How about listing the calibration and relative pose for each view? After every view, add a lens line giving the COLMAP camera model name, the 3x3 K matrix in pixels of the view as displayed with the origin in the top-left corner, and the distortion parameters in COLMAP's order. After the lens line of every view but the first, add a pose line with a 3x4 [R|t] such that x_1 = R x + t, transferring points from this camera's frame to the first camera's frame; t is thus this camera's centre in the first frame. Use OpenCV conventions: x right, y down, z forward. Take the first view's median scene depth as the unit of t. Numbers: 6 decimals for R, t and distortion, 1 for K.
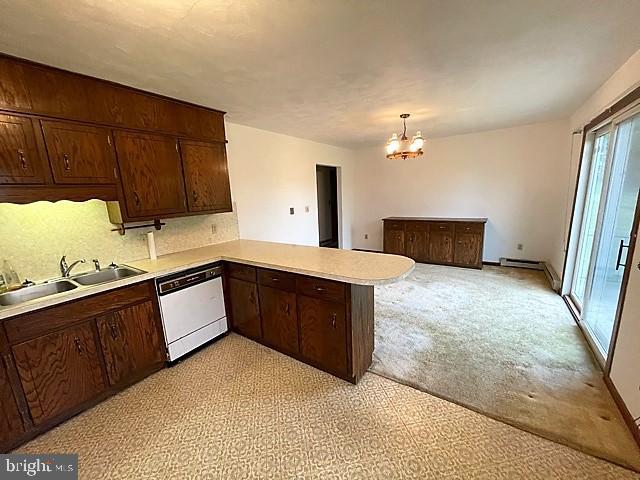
lens RADIAL K [[258.8, 0, 316.6], [0, 258.8, 240.9], [0, 0, 1]] dist [-0.000566, -0.000105]
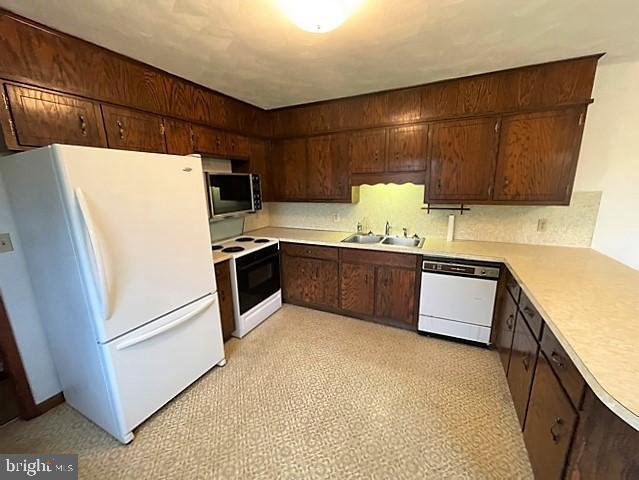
lens RADIAL K [[258.4, 0, 316.1], [0, 258.4, 240.9], [0, 0, 1]] dist [-0.000566, -0.000105]
pose [[0.152827, 0.255104, -0.954760, 0.333019], [-0.172245, 0.958197, 0.228452, -0.083659], [0.973127, 0.129539, 0.190379, 0.281879]]
